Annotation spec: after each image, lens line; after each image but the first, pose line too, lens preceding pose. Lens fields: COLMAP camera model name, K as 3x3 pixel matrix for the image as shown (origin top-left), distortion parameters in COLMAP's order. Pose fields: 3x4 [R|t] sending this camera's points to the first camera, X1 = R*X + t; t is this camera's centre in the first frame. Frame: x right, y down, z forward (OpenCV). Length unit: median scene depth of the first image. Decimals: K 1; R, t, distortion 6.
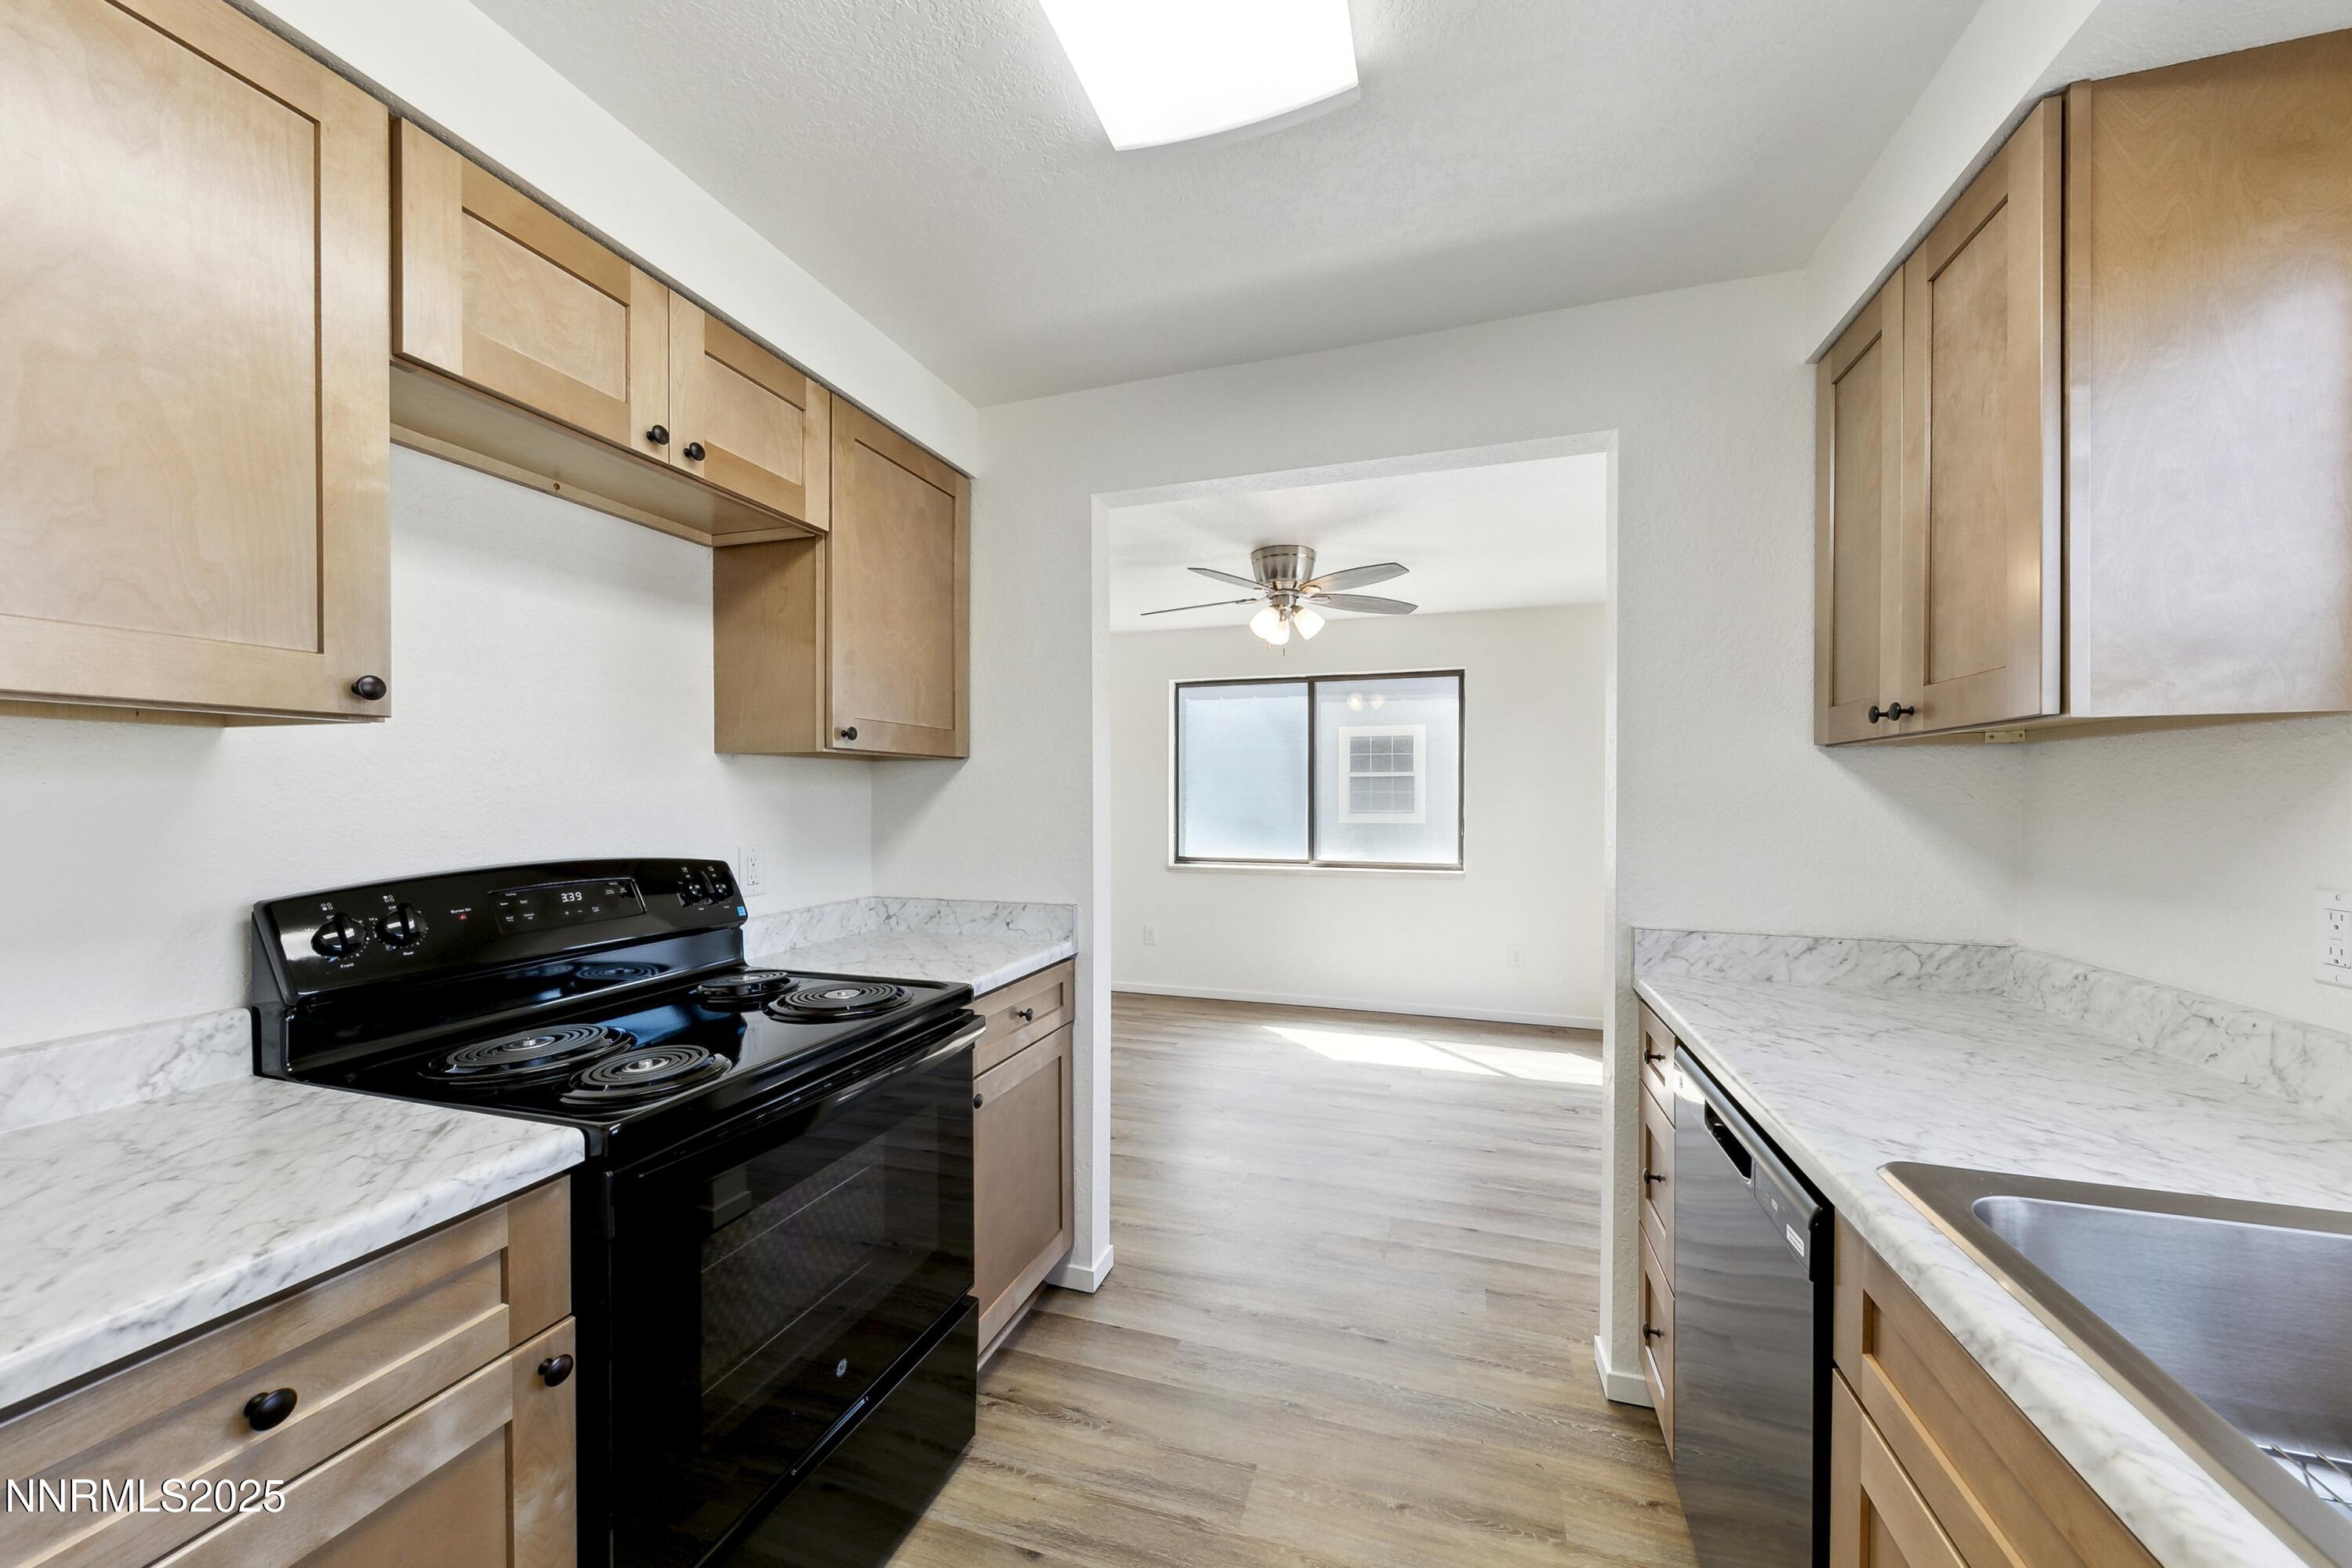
lens RADIAL K [[835.7, 0, 1182.8], [0, 835.7, 796.4], [0, 0, 1]] dist [0.011950, -0.000068]
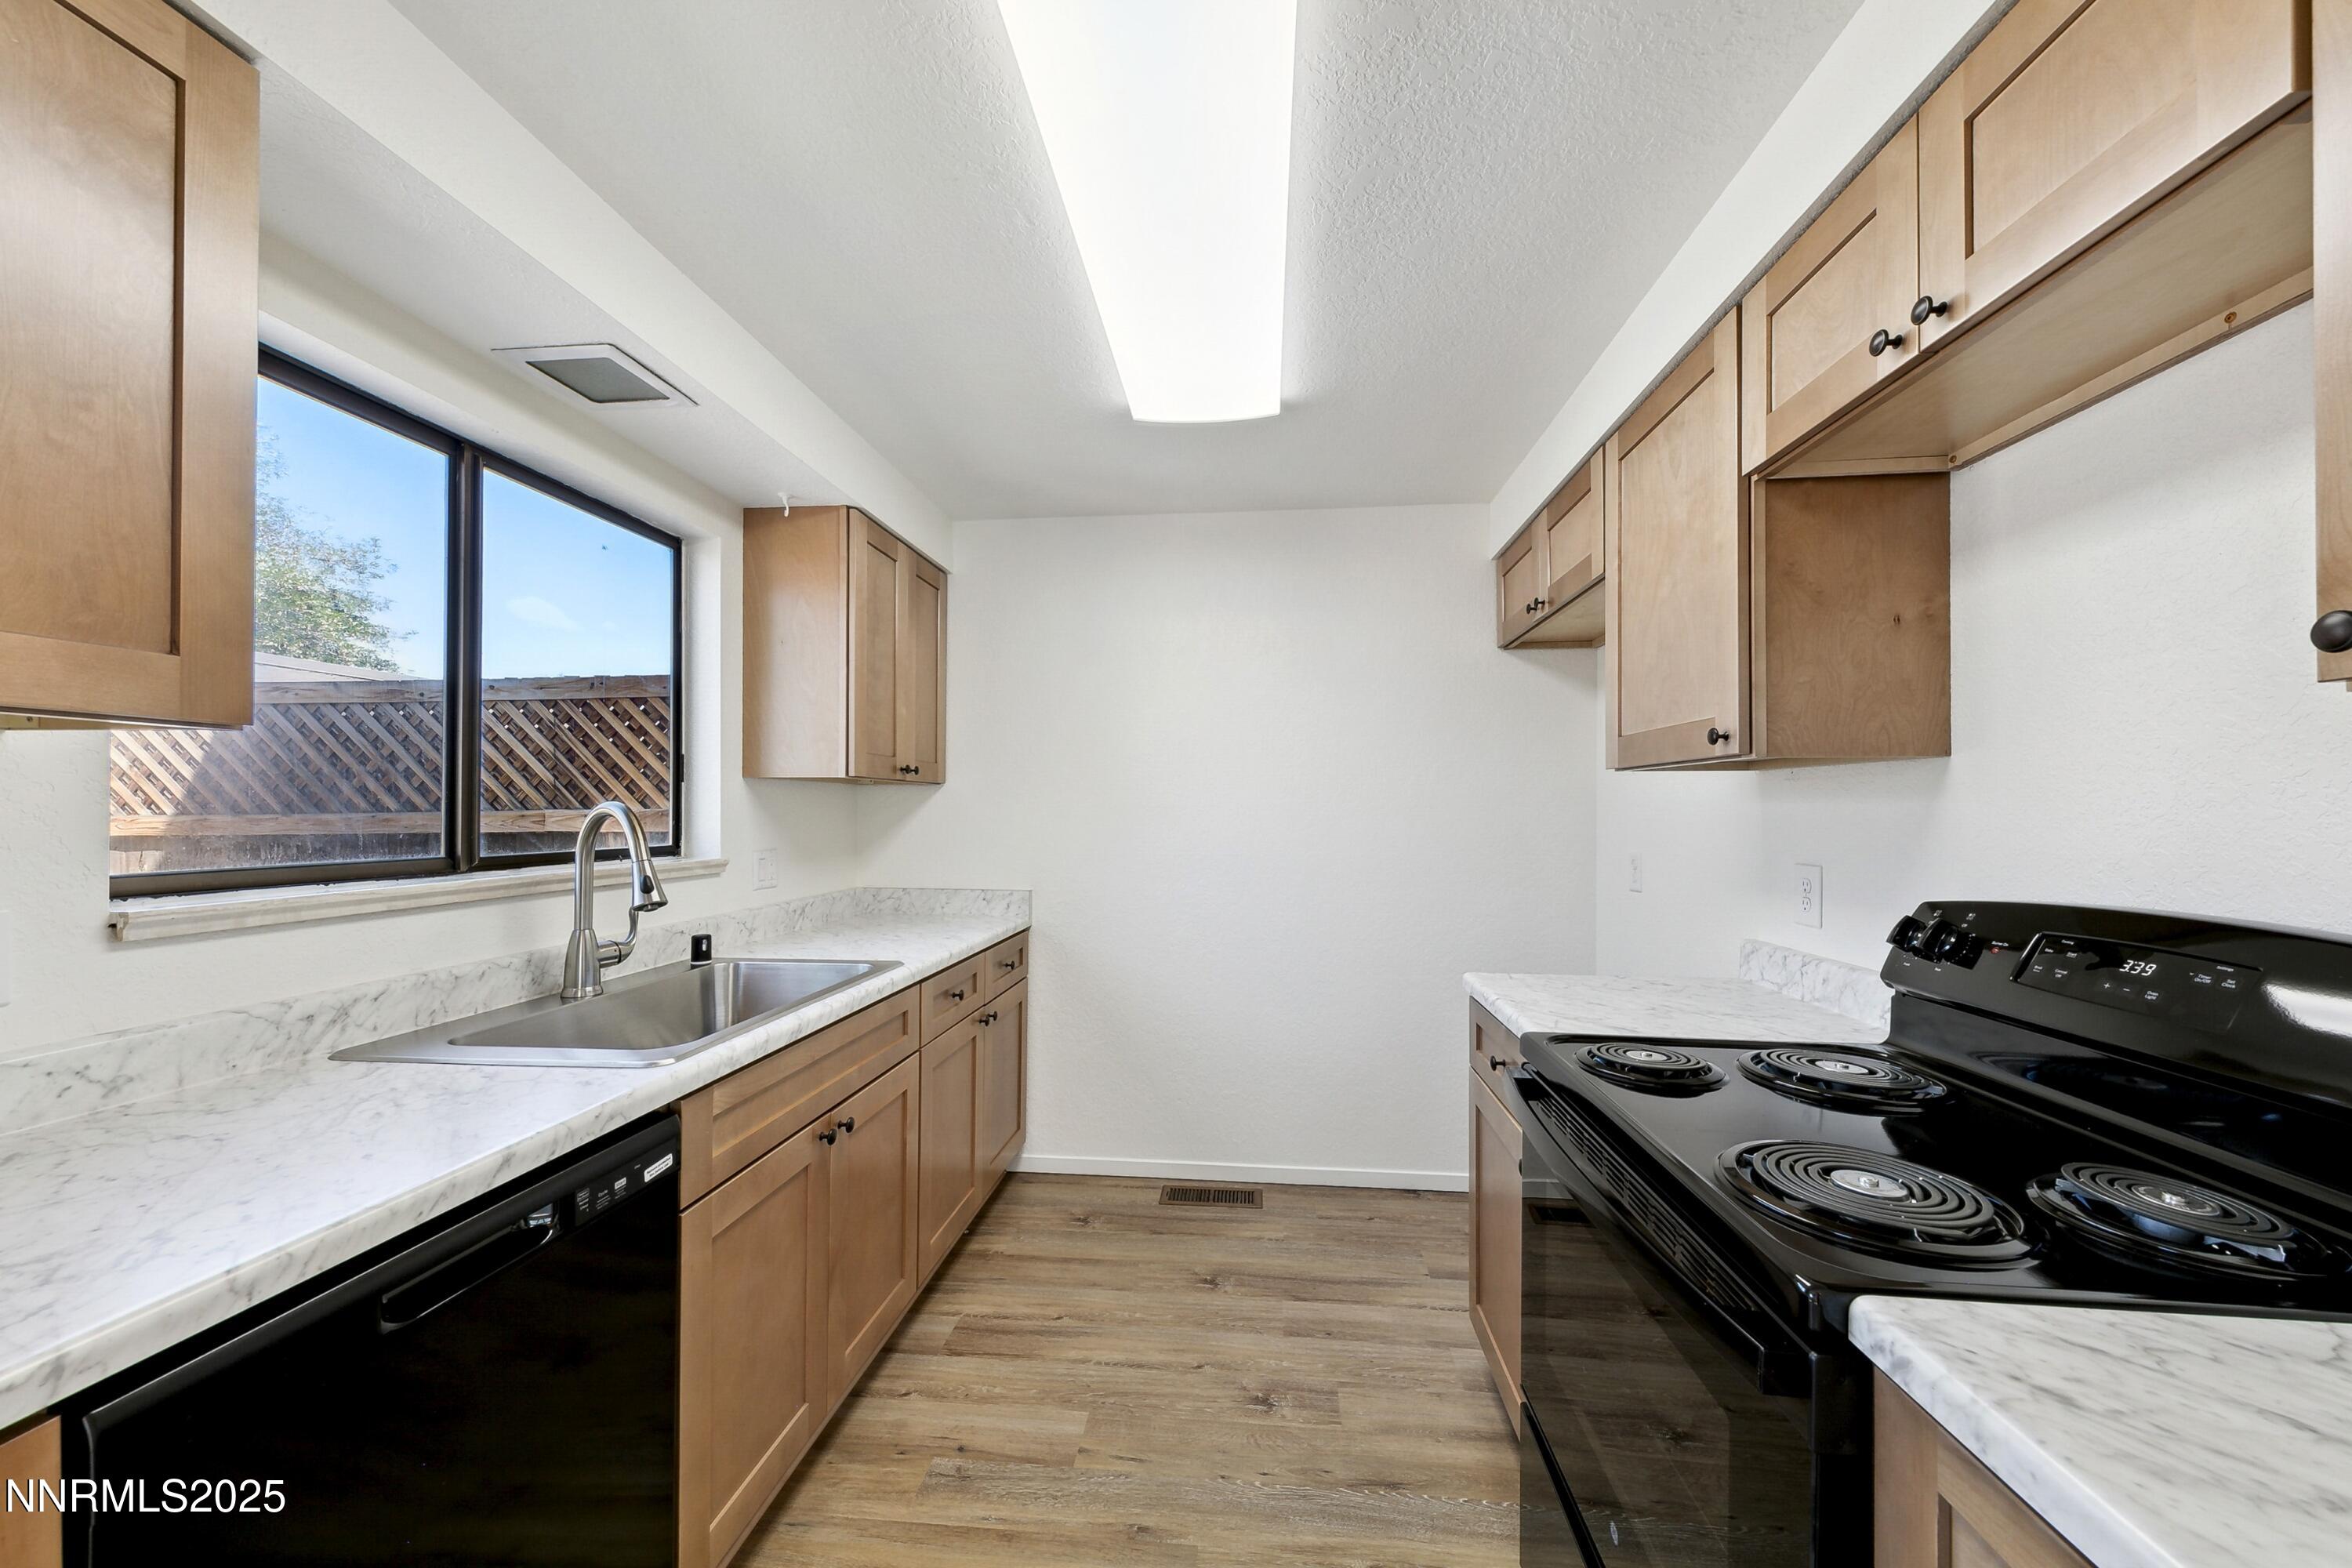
lens RADIAL K [[835.7, 0, 1182.8], [0, 835.7, 796.4], [0, 0, 1]] dist [0.011950, -0.000068]
pose [[-0.977781, -0.004527, -0.209580, 0.058073], [-0.002134, 0.999930, -0.011646, -0.002612], [0.209618, -0.010940, -0.977722, 0.594319]]
